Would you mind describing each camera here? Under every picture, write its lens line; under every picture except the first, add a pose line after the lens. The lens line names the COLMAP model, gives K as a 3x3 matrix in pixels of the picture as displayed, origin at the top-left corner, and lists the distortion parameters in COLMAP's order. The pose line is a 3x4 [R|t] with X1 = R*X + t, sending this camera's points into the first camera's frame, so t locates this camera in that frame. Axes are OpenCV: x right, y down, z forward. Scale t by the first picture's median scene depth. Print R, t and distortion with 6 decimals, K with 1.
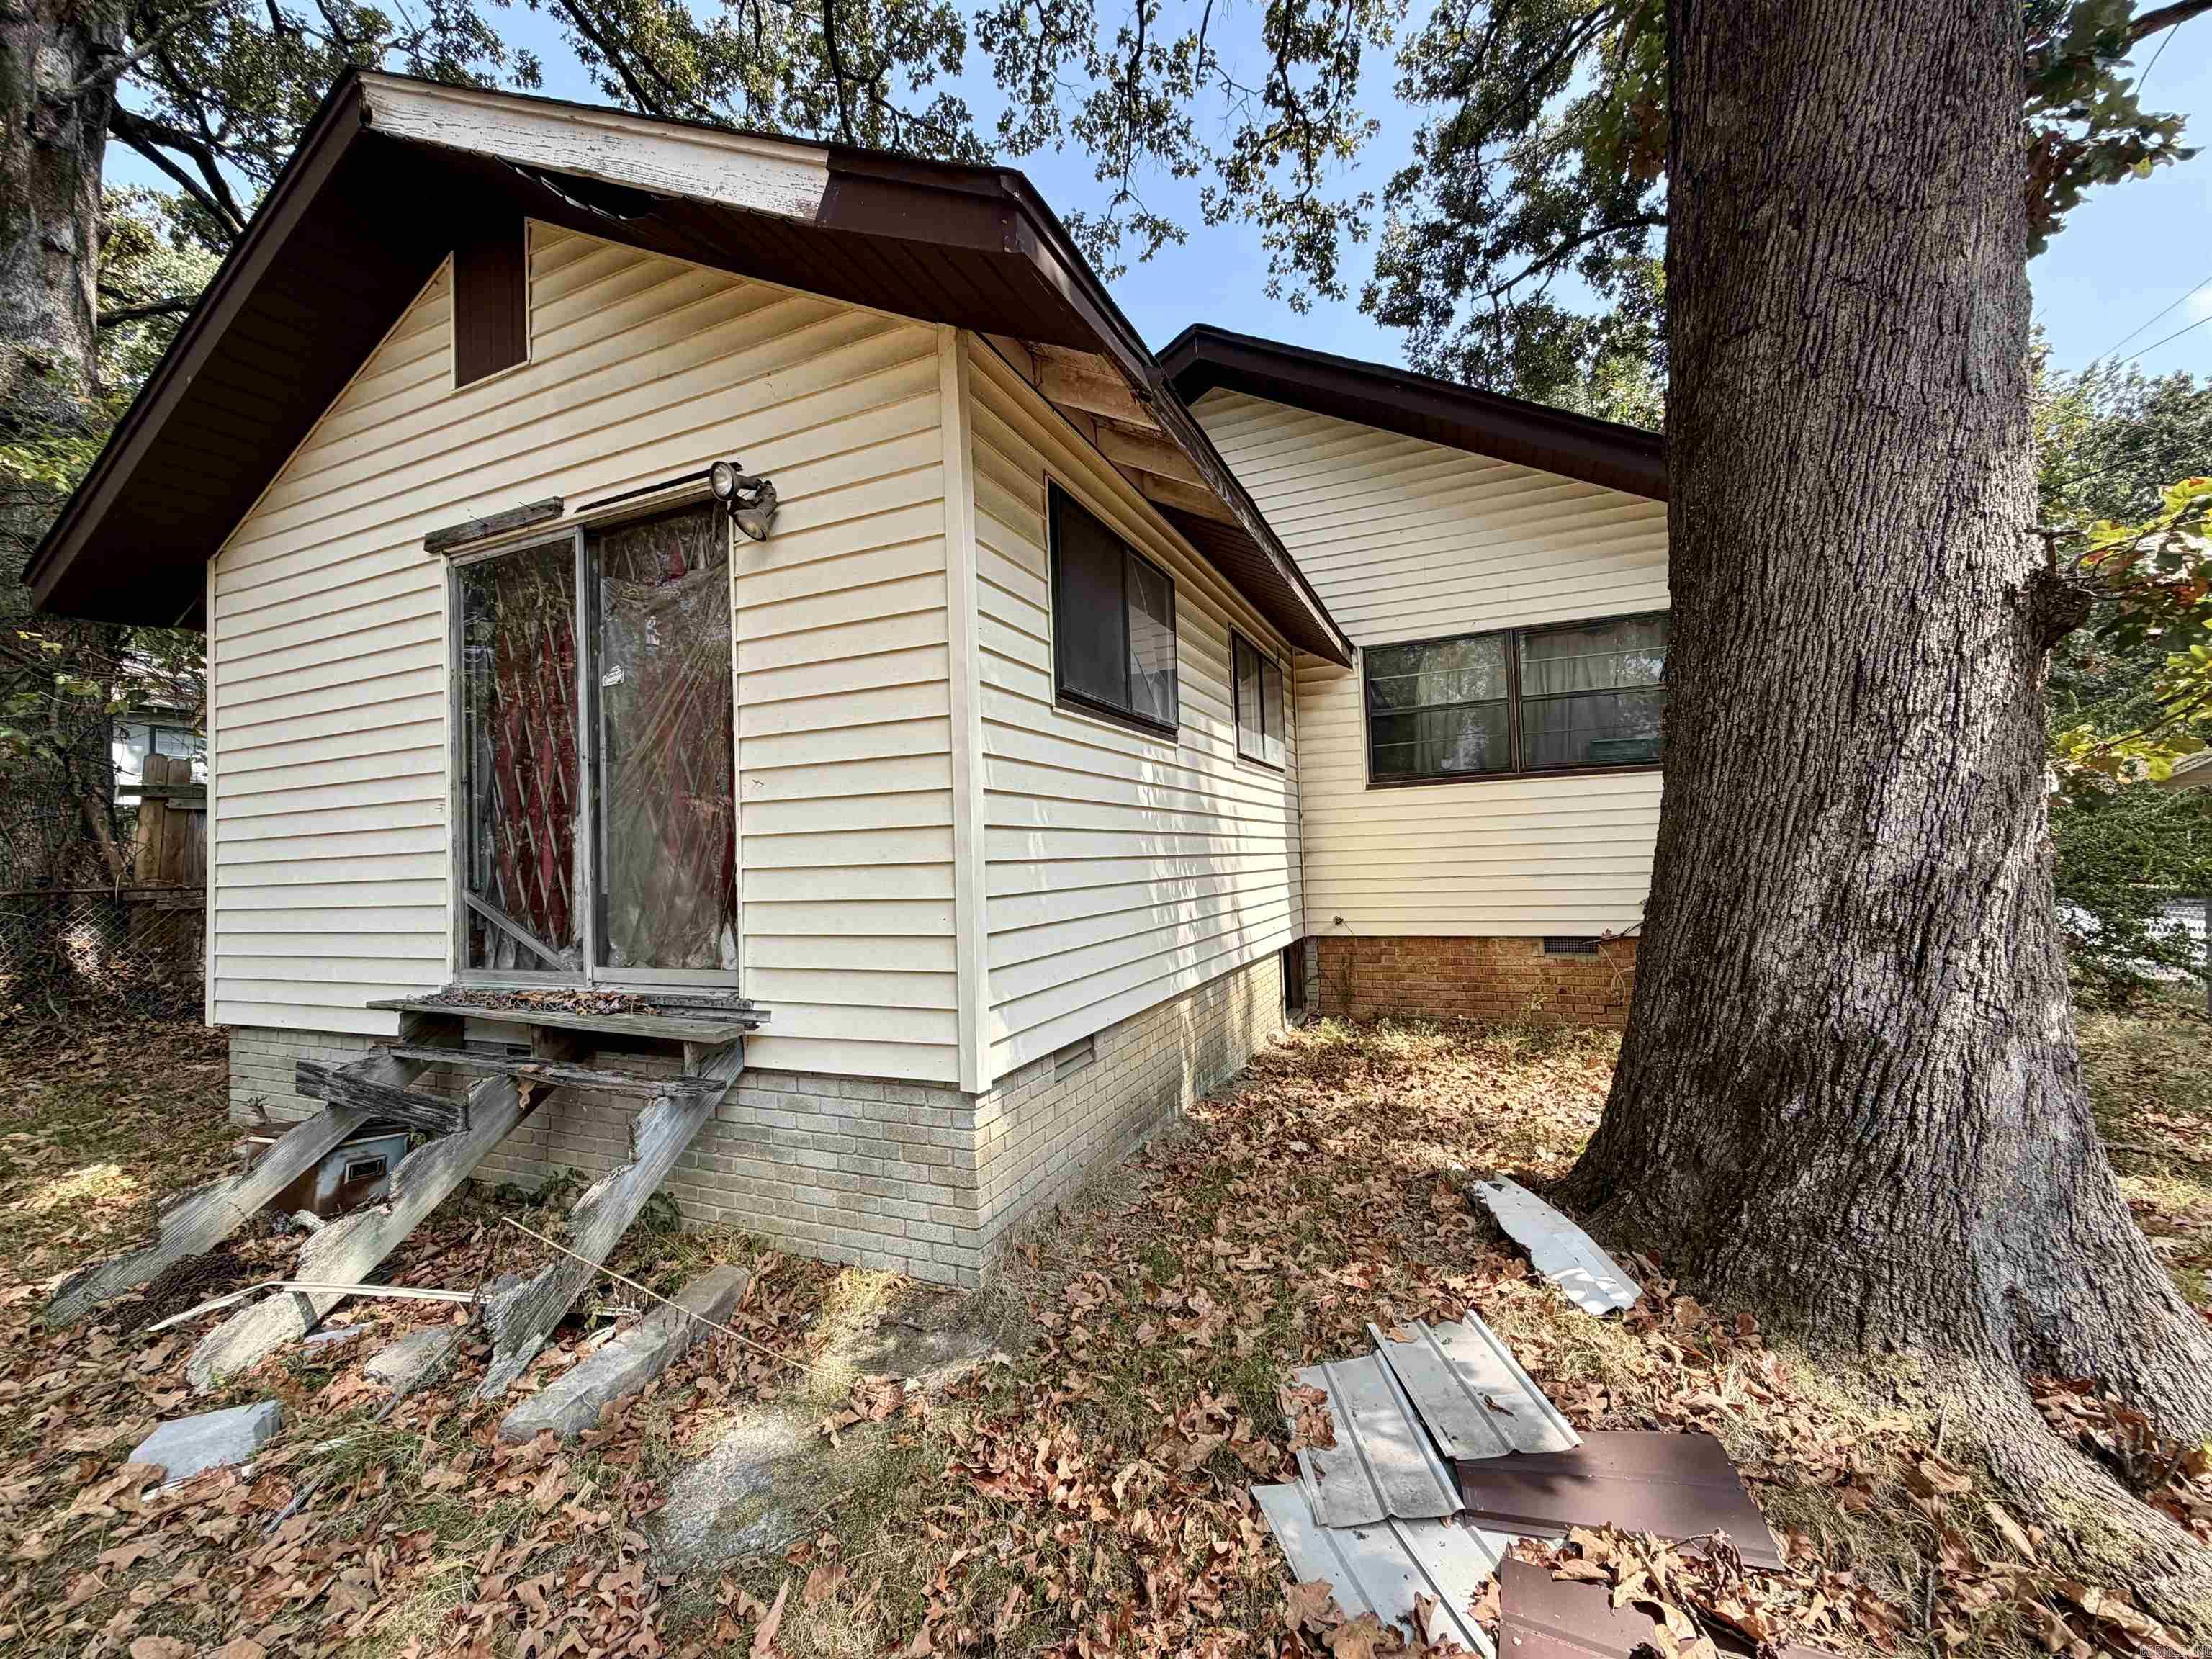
lens RADIAL K [[879.0, 0, 1111.7], [0, 879.0, 827.2], [0, 0, 1]] dist [0.000394, 0.000124]
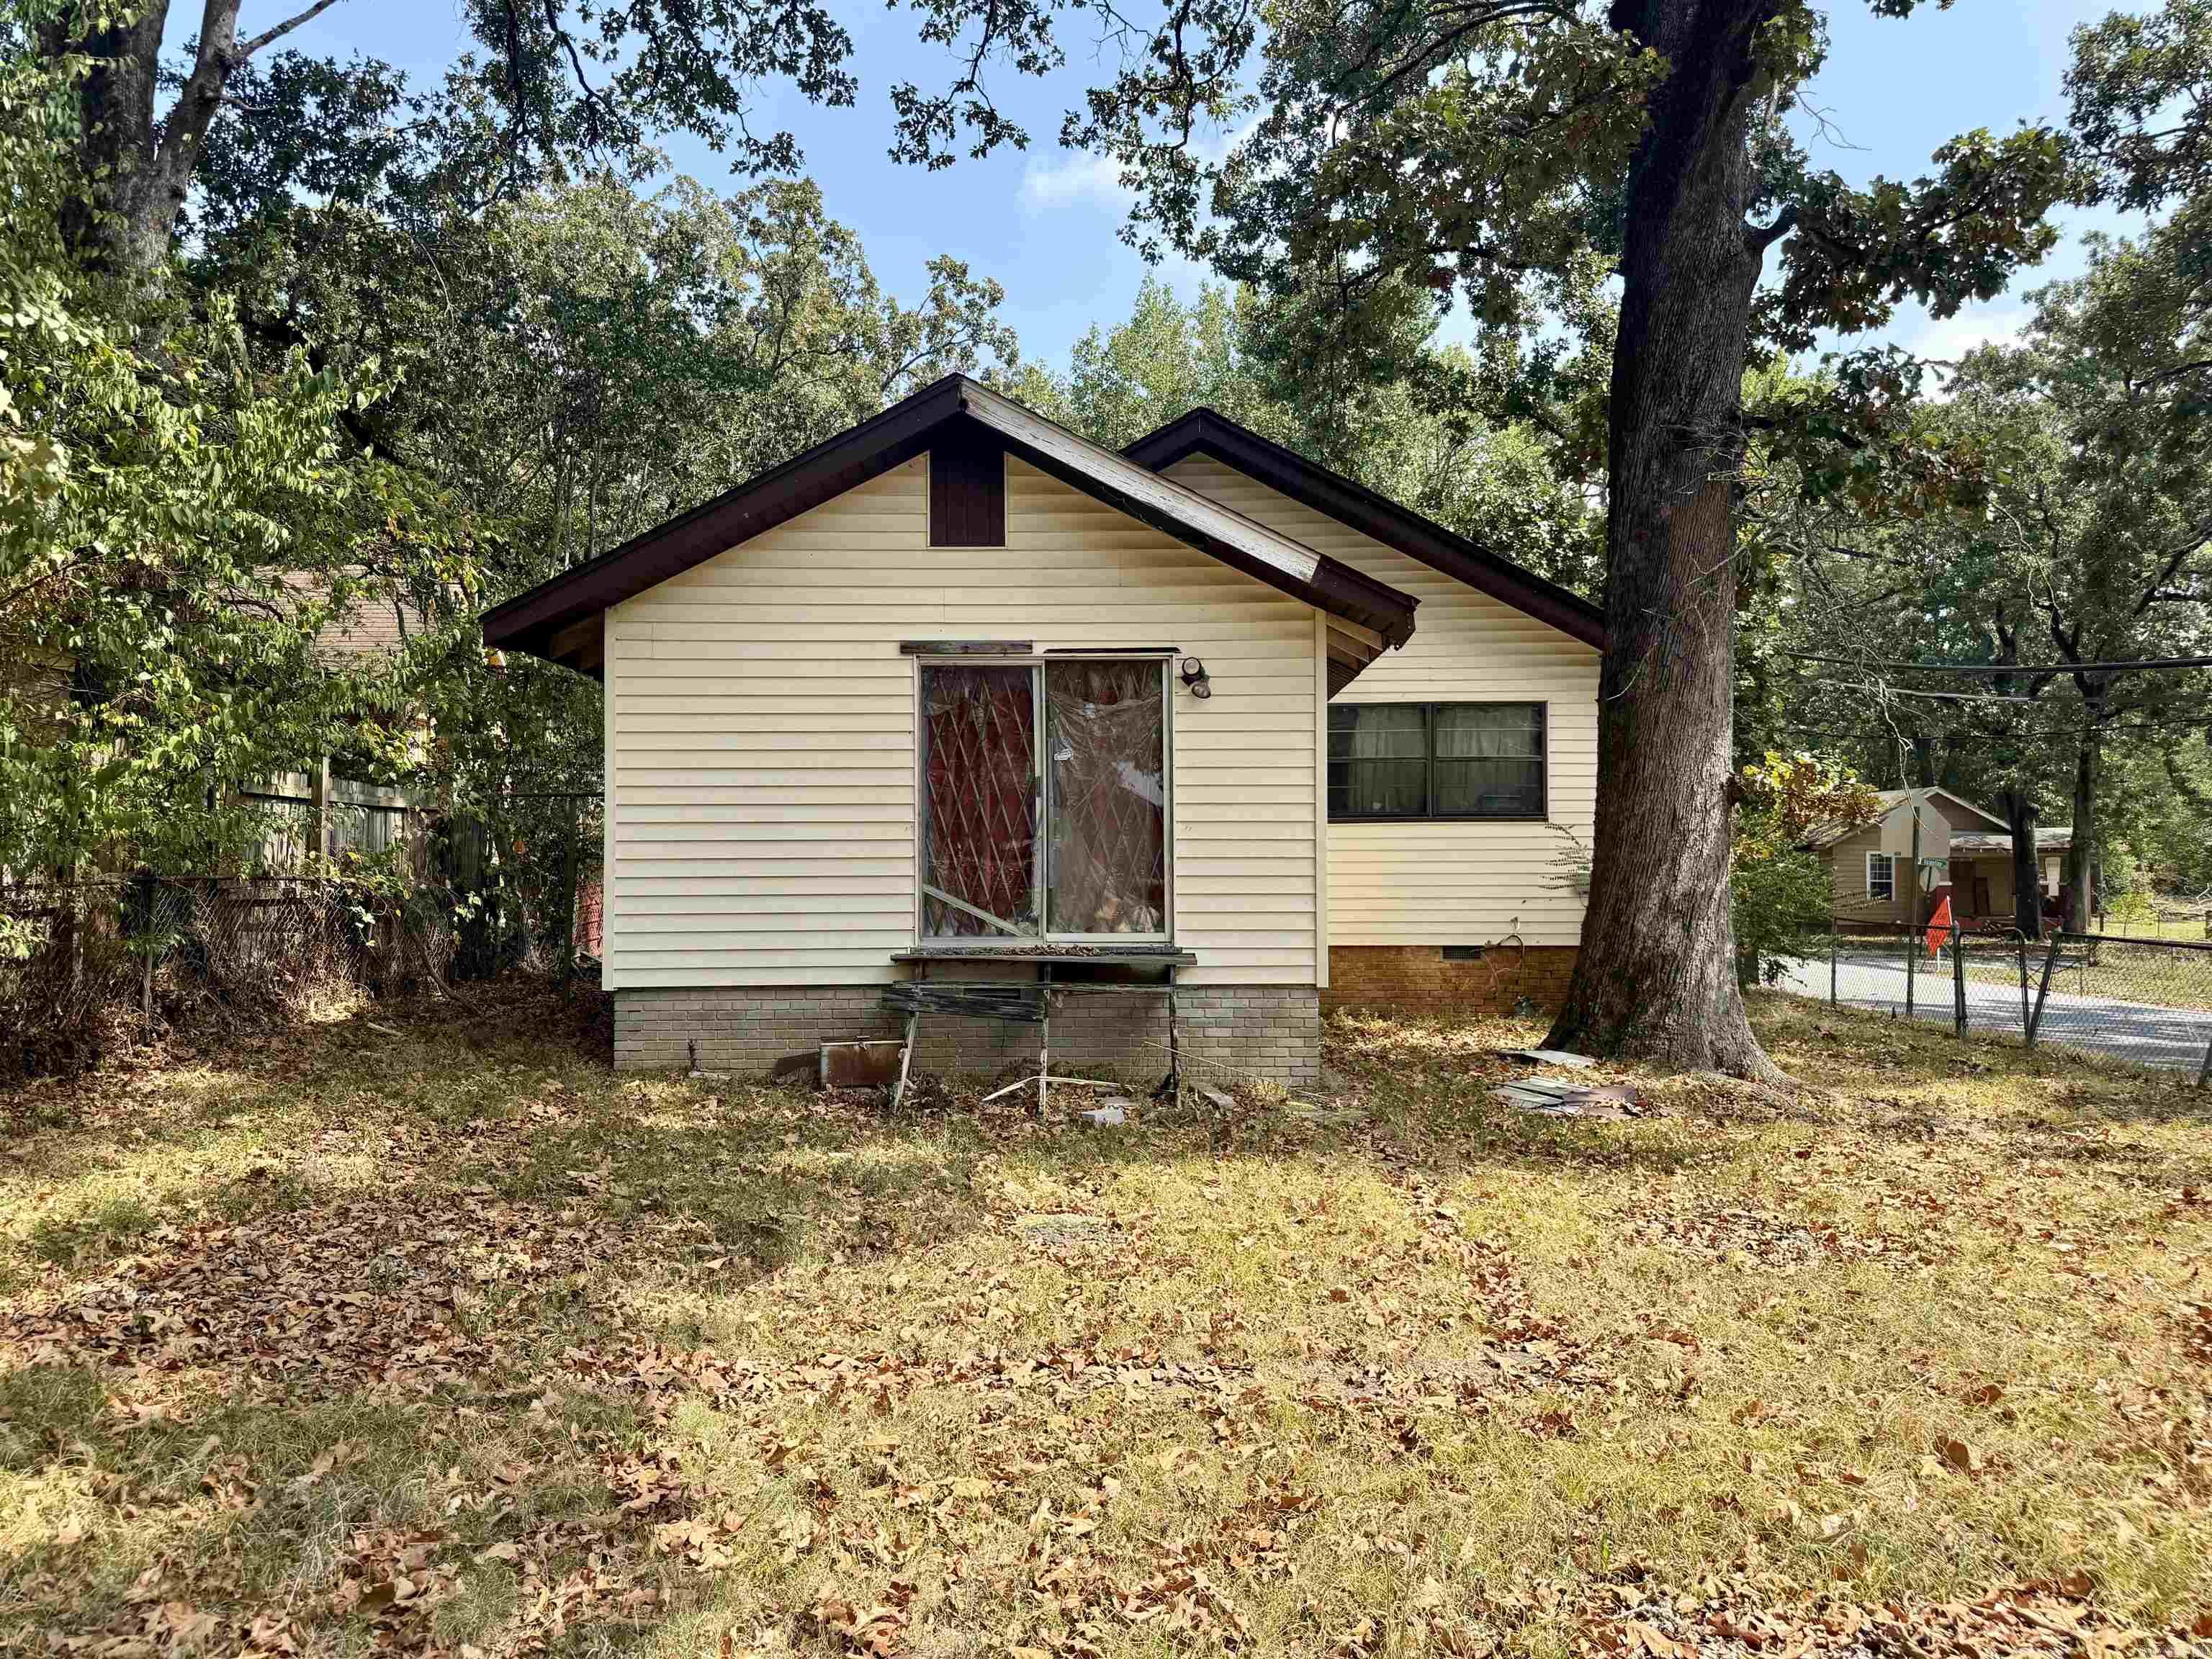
lens RADIAL K [[1559.8, 0, 1093.8], [0, 1559.8, 834.9], [0, 0, 1]] dist [0.044145, -0.058269]
pose [[0.921345, 0.039853, 0.386697, -0.858088], [-0.042753, 0.999085, -0.001103, -0.011946], [-0.386387, -0.015516, 0.922206, -0.887380]]
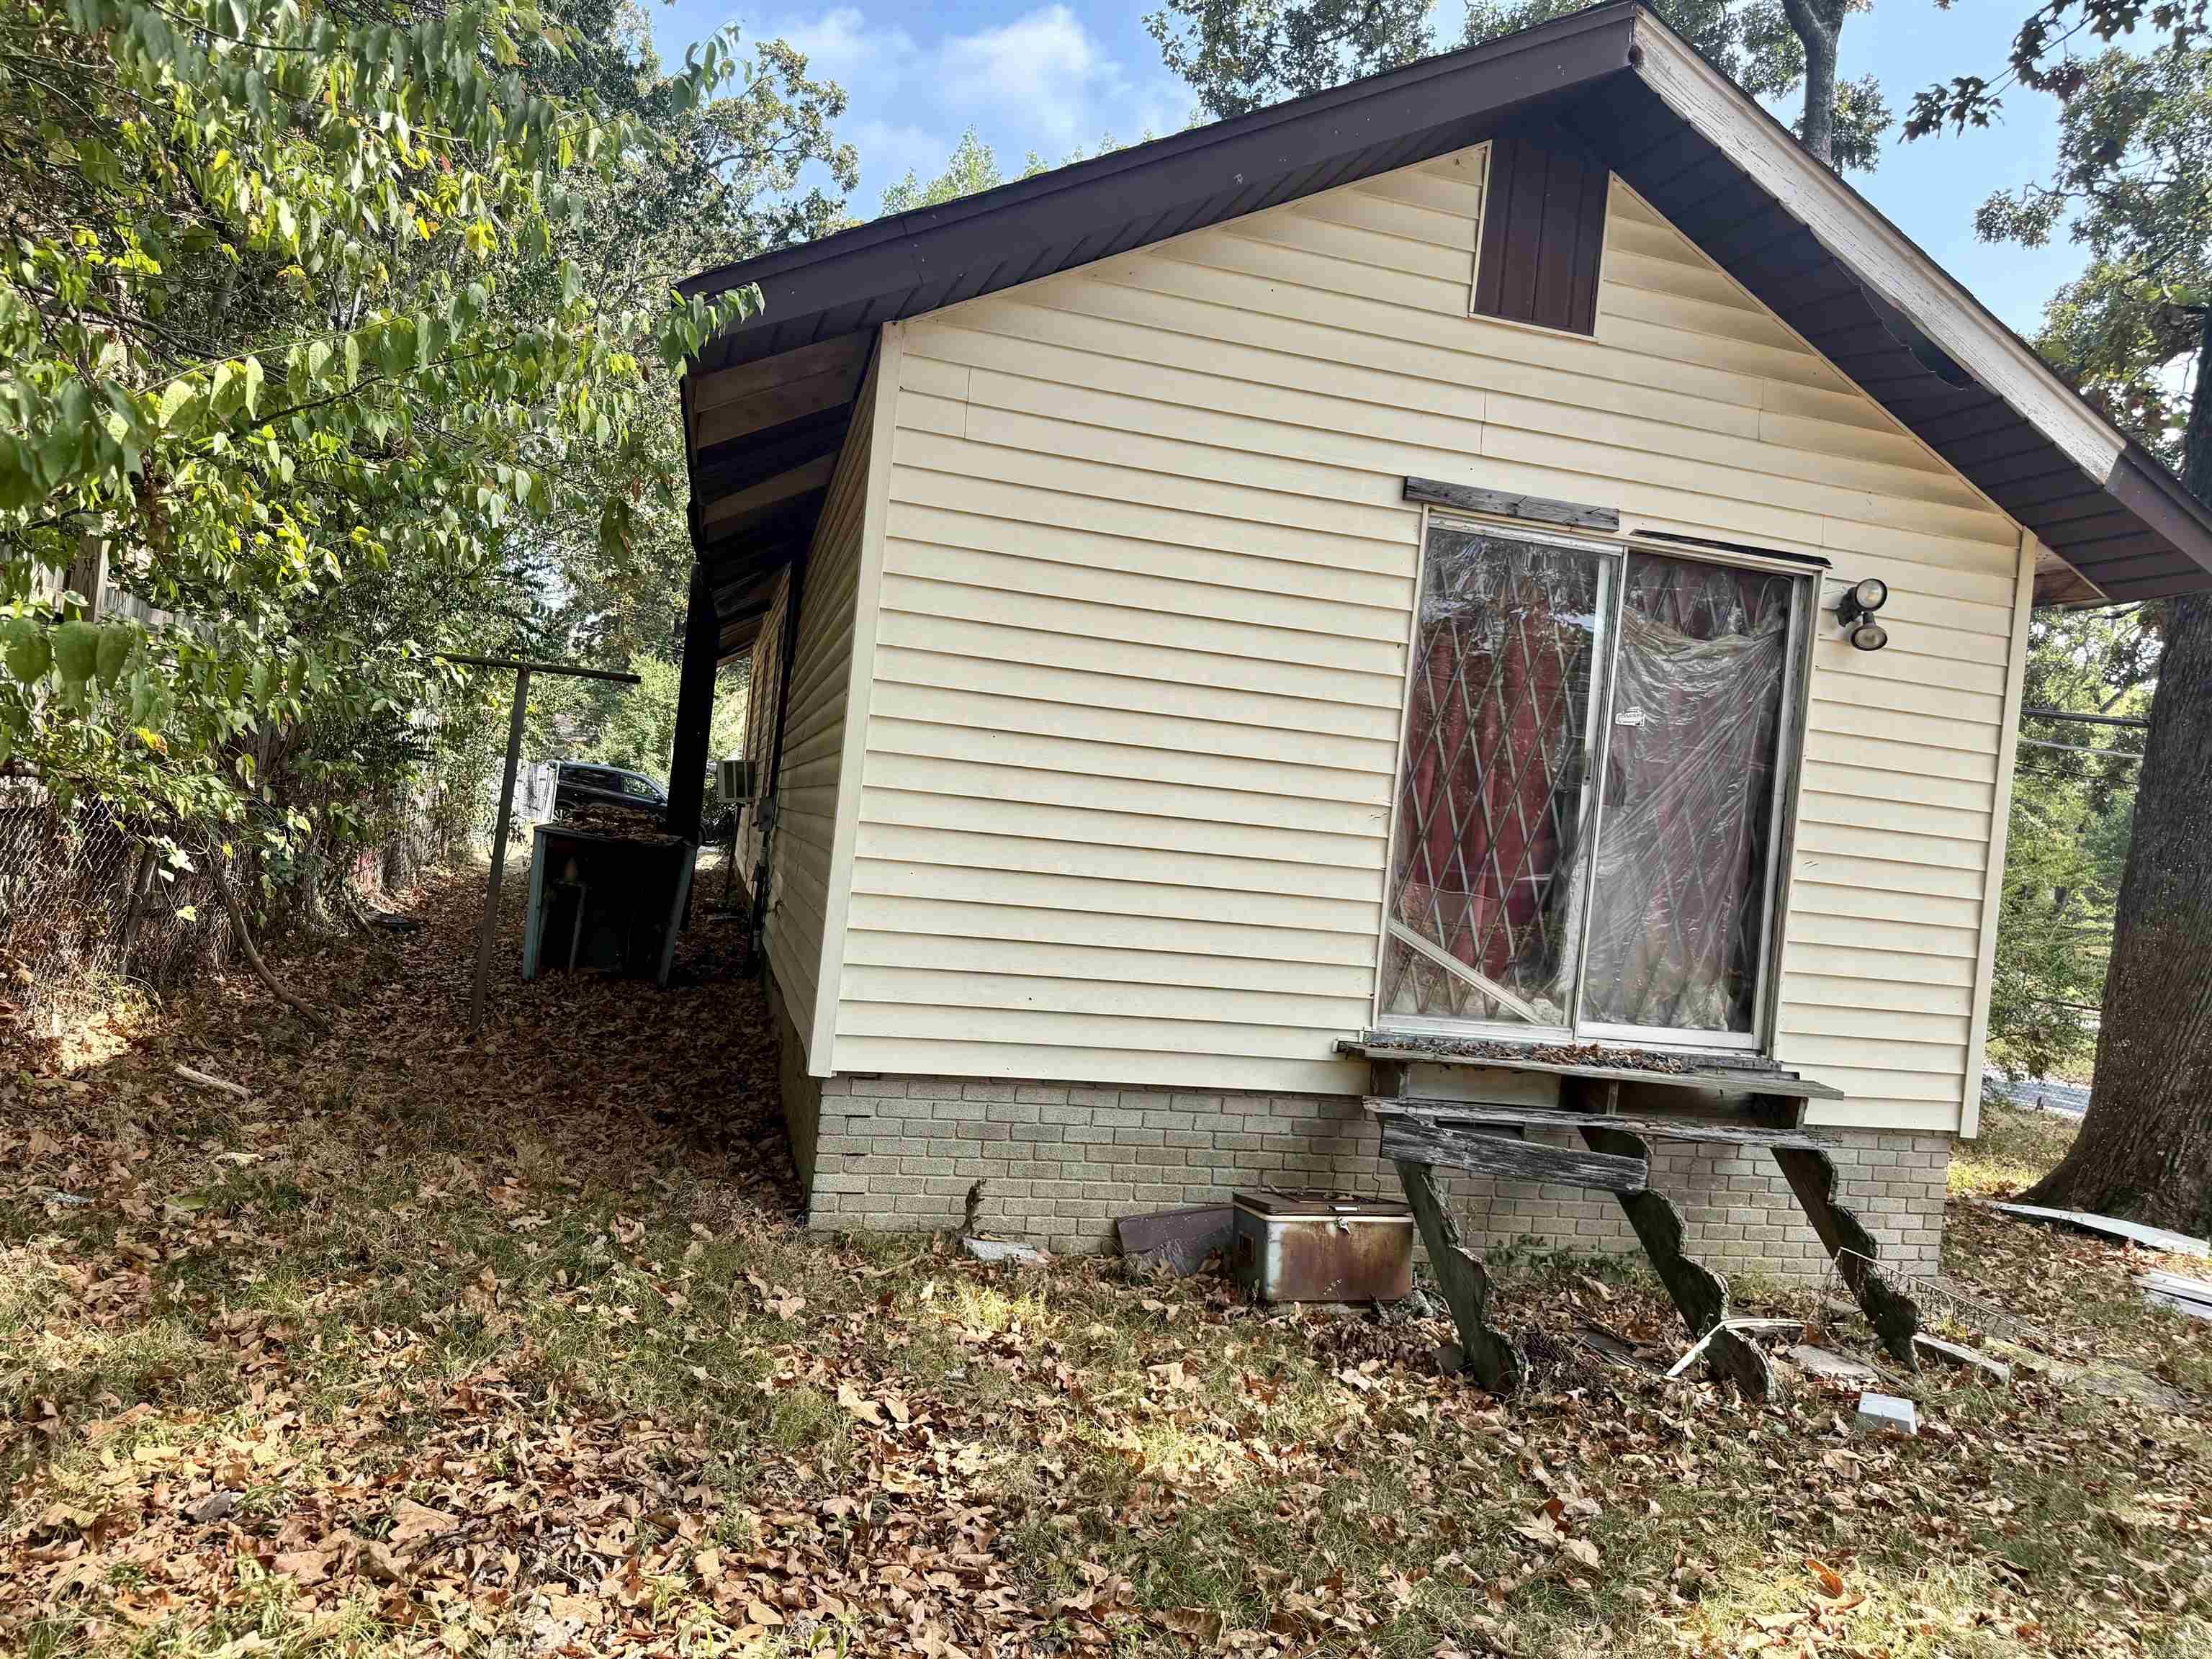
lens RADIAL K [[1559.8, 0, 1092.1], [0, 1559.8, 833.2], [0, 0, 1]] dist [0.044145, -0.058269]
pose [[0.780871, 0.107699, 0.615339, -1.076973], [-0.147037, 0.989039, 0.013486, 0.008013], [-0.607142, -0.101008, 0.788147, 0.007298]]
